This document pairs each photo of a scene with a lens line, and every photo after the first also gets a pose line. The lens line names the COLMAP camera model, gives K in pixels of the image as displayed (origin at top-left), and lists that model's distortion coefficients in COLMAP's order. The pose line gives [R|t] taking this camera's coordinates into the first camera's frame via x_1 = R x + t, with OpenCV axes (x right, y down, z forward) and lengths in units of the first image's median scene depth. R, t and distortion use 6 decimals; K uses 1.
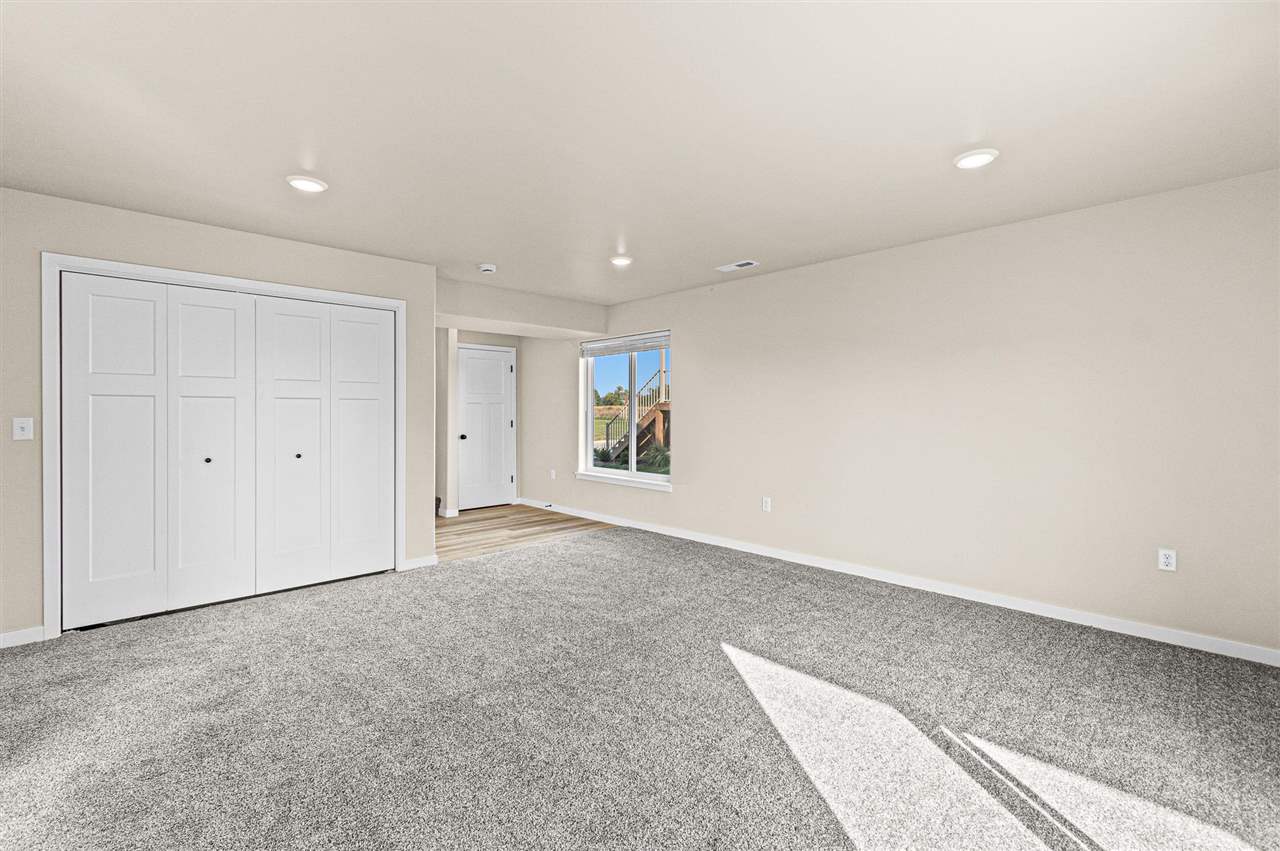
lens RADIAL K [[567.4, 0, 639.4], [0, 567.4, 412.4], [0, 0, 1]] dist [0.000491, -0.000253]
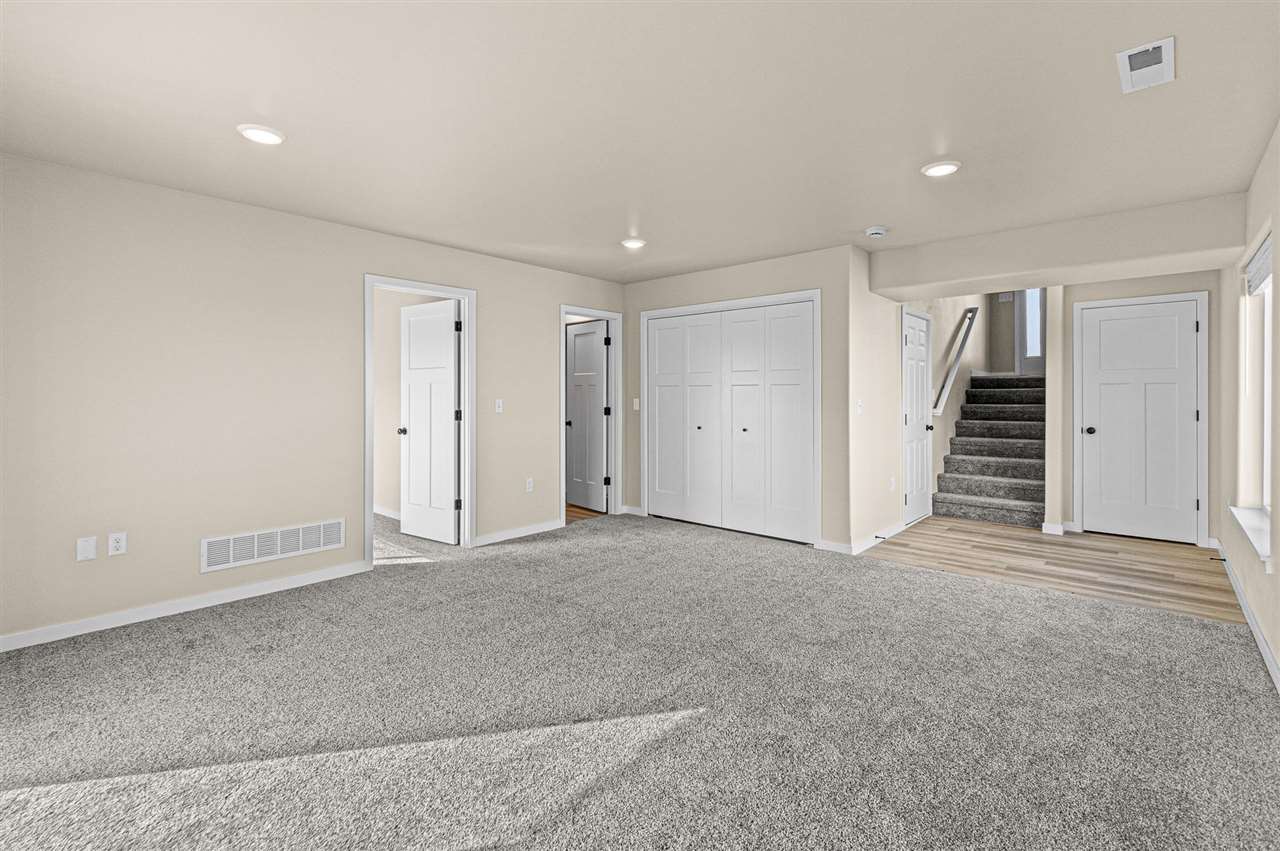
lens RADIAL K [[575.0, 0, 640.1], [0, 575.0, 403.1], [0, 0, 1]] dist [-0.000870, -0.000272]
pose [[0.073188, 0.016205, -0.997186, 0.647670], [-0.001908, 0.999868, 0.016108, -0.004709], [0.997316, 0.000723, 0.073209, 0.638713]]
